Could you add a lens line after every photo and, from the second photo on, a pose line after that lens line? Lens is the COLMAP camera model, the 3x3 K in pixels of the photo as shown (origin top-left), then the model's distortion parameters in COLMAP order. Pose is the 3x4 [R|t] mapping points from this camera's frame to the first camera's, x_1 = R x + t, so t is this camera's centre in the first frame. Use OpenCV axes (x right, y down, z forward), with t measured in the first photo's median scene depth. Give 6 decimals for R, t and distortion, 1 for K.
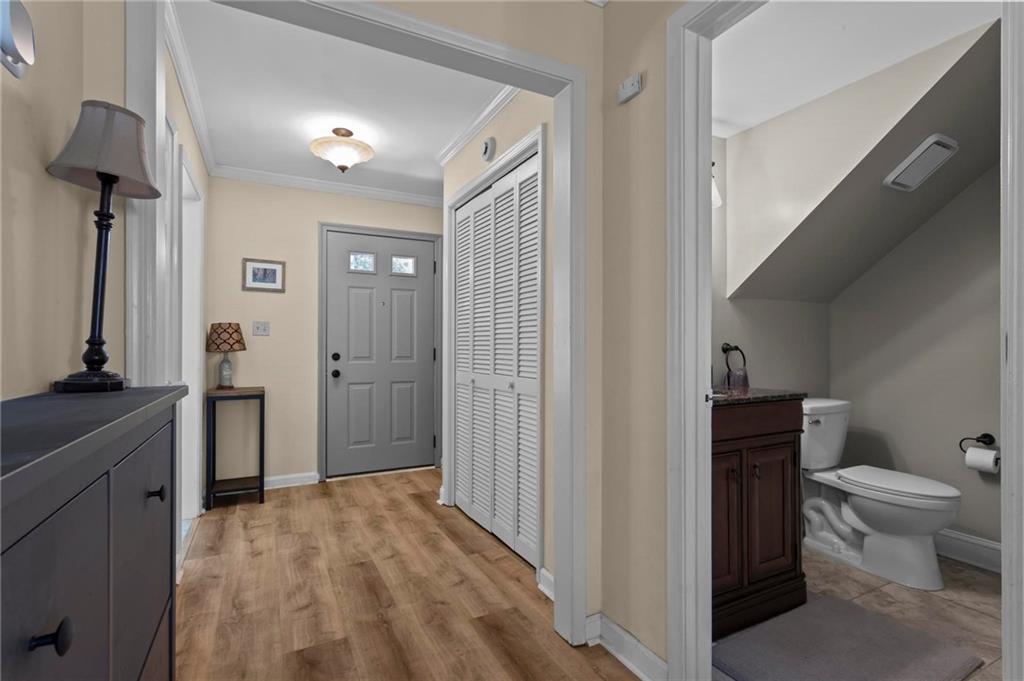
lens RADIAL K [[483.9, 0, 515.8], [0, 483.9, 345.3], [0, 0, 1]] dist [0.001934, 0.000286]
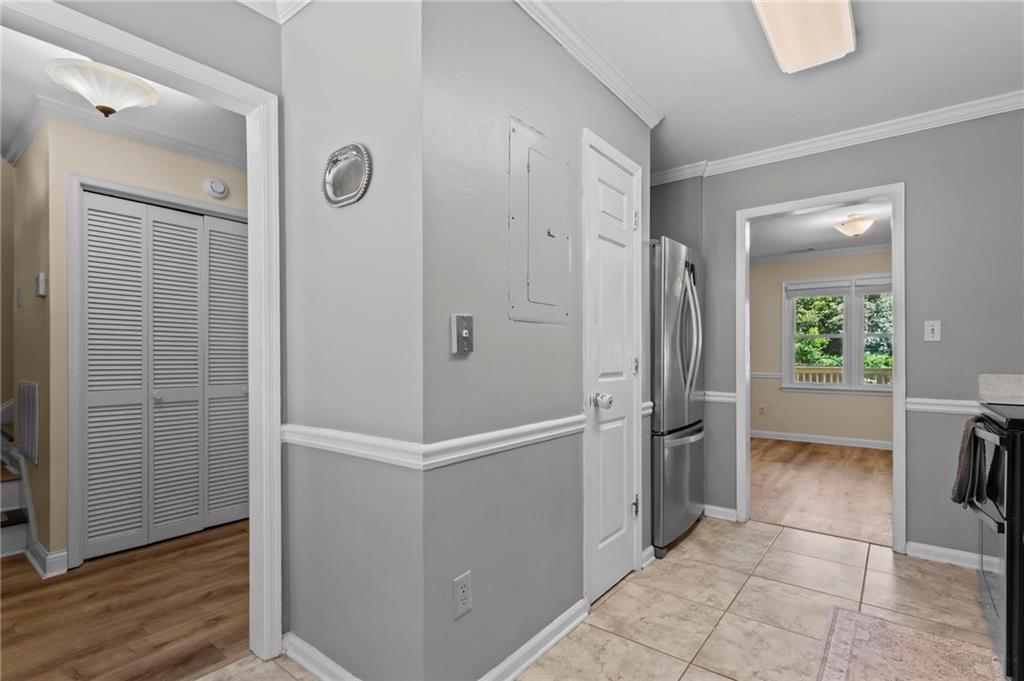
lens RADIAL K [[483.9, 0, 515.8], [0, 483.9, 345.3], [0, 0, 1]] dist [0.001934, 0.000286]
pose [[-0.412641, 0.022654, 0.910612, -1.614744], [-0.002956, 0.999652, -0.026209, -0.007283], [-0.910889, -0.013506, -0.412431, 0.962853]]
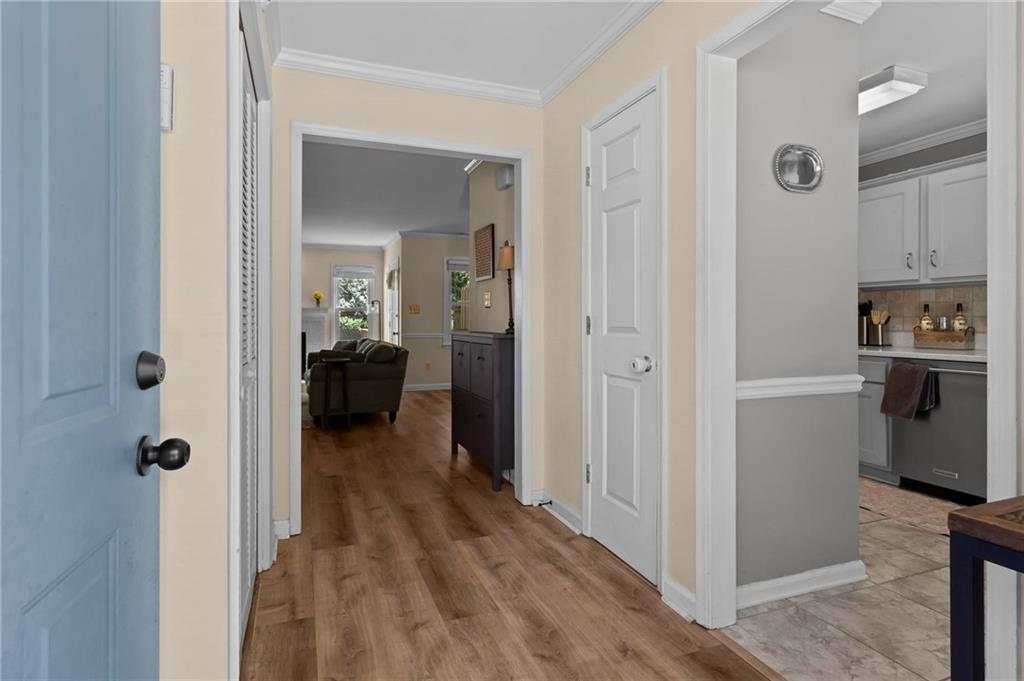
lens RADIAL K [[514.3, 0, 484.2], [0, 514.3, 321.2], [0, 0, 1]] dist [0.000185, -0.000011]
pose [[-0.990095, 0.000723, 0.140401, -0.485496], [0.000171, 0.999992, -0.003940, 0.007890], [-0.140402, -0.003877, -0.990087, 1.833298]]
